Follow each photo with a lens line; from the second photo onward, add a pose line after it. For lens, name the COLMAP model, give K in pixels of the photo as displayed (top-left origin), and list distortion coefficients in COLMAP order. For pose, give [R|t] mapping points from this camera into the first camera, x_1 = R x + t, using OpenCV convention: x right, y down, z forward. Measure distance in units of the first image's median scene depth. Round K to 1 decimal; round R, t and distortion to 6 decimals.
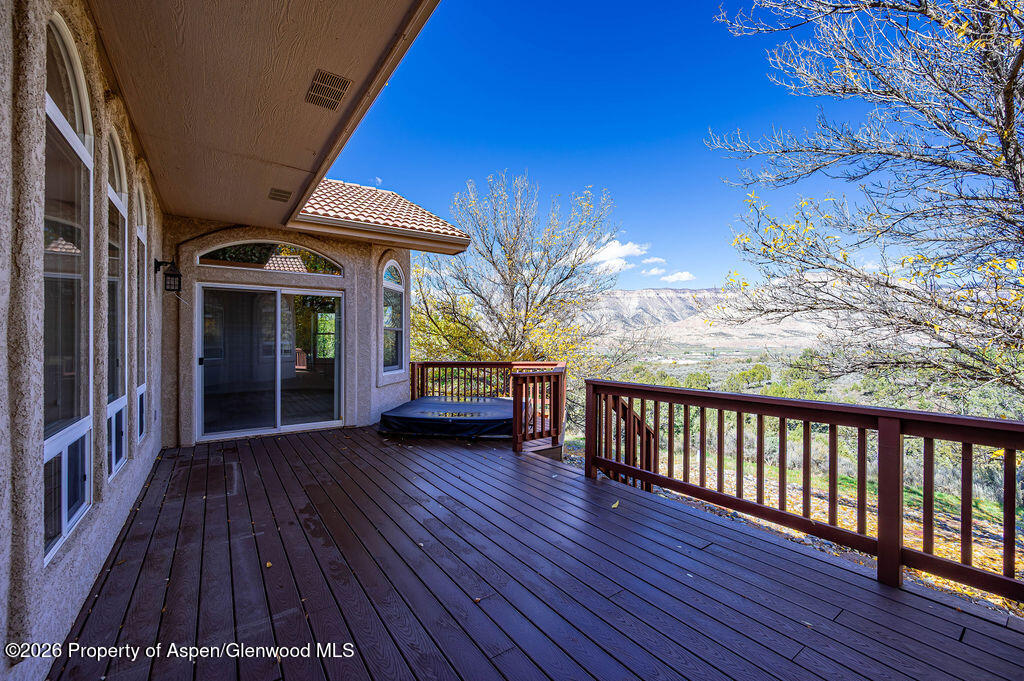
lens RADIAL K [[415.4, 0, 512.6], [0, 415.4, 341.5], [0, 0, 1]] dist [-0.002677, 0.000059]
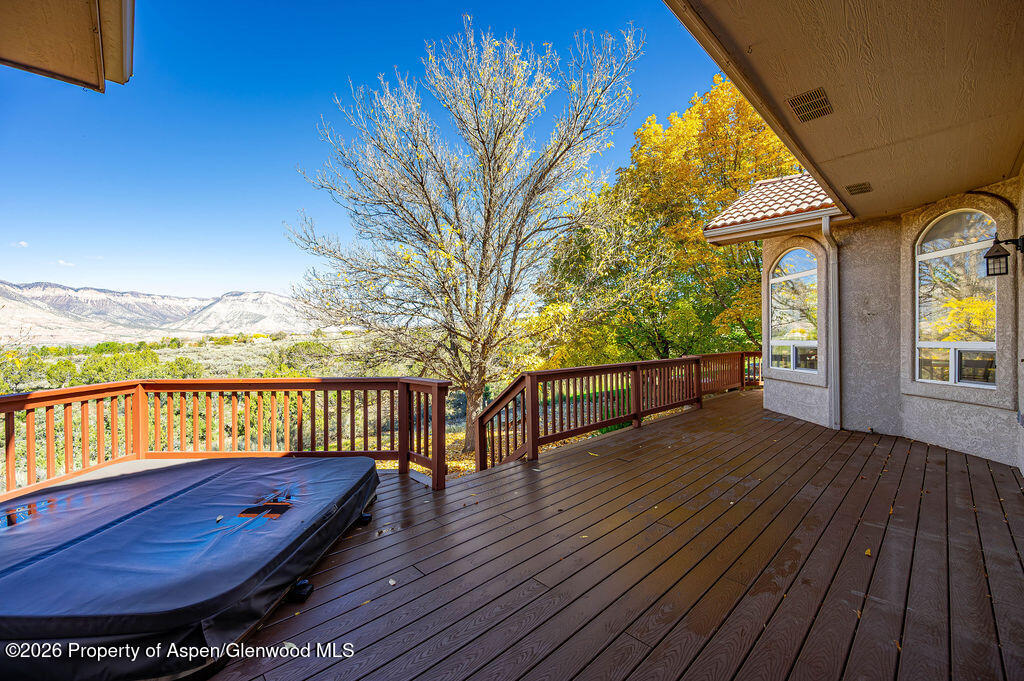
lens RADIAL K [[415.4, 0, 514.5], [0, 415.4, 341.5], [0, 0, 1]] dist [-0.002677, 0.000059]
pose [[-0.148944, -0.004268, 0.988836, -1.187467], [0.003062, 0.999984, 0.004777, 0.017334], [-0.988841, 0.003739, -0.148928, 1.635192]]
